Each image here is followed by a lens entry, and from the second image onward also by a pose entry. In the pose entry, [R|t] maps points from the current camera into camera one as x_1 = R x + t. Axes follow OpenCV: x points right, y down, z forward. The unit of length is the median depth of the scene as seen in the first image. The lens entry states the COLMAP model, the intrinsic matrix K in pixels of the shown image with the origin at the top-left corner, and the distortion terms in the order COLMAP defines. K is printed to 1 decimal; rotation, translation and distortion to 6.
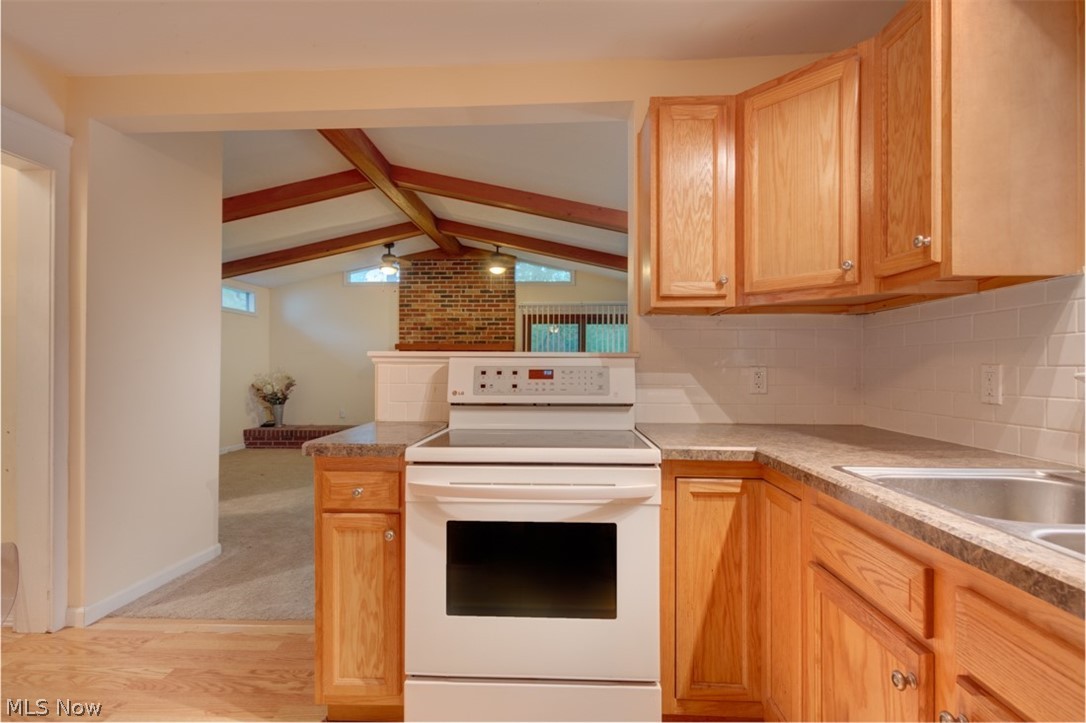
lens RADIAL K [[520.8, 0, 543.4], [0, 520.8, 365.0], [0, 0, 1]] dist [0.003672, -0.003022]
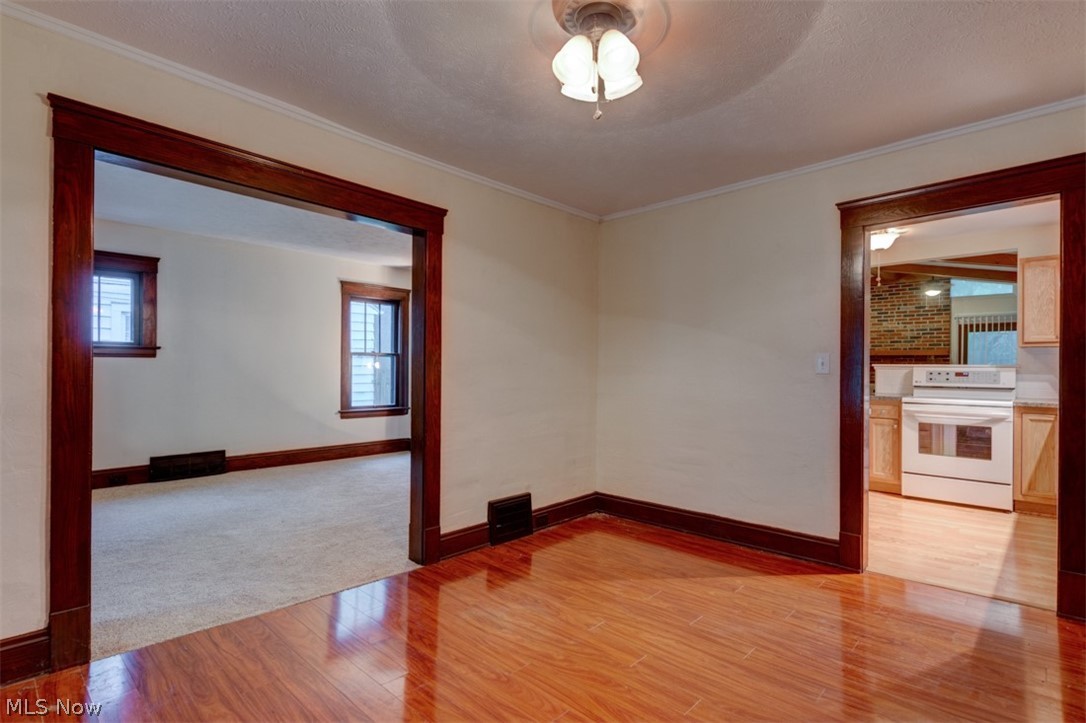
lens RADIAL K [[520.8, 0, 547.3], [0, 520.8, 365.1], [0, 0, 1]] dist [0.003672, -0.003022]
pose [[0.754514, 0.001829, -0.656281, 0.032798], [-0.000229, 0.999997, 0.002523, -0.007645], [0.656284, -0.001754, 0.754512, -0.509789]]
